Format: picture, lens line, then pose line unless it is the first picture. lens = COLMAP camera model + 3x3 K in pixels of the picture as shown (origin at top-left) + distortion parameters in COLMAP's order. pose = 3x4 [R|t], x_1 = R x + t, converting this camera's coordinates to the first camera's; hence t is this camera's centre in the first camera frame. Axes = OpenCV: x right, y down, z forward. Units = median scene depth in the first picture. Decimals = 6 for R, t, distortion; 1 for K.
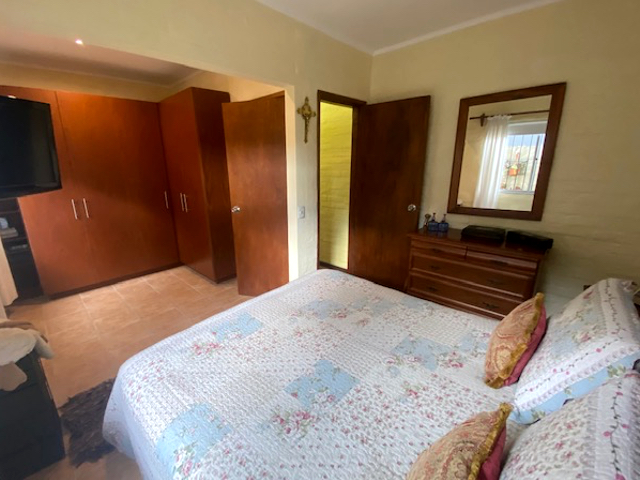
lens RADIAL K [[277.1, 0, 320.0], [0, 277.1, 240.0], [0, 0, 1]] dist [-0.000304, -0.000009]
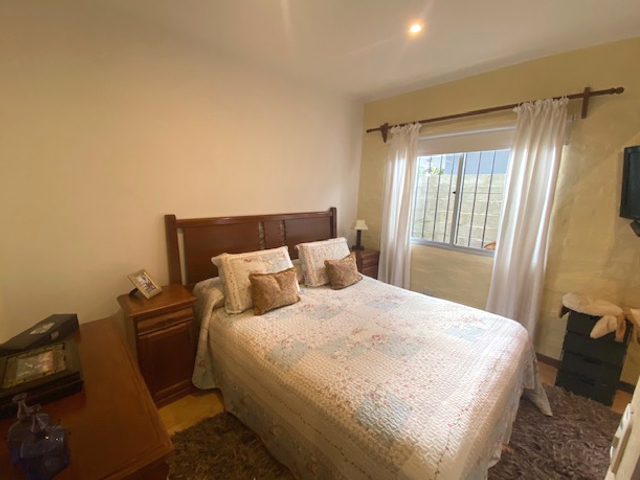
lens RADIAL K [[277.1, 0, 320.0], [0, 277.1, 240.0], [0, 0, 1]] dist [-0.000304, -0.000009]
pose [[-0.997785, -0.000608, 0.066522, 0.232551], [0.028690, 0.898254, 0.438538, -0.547223], [-0.060020, 0.439475, -0.896247, 1.879269]]
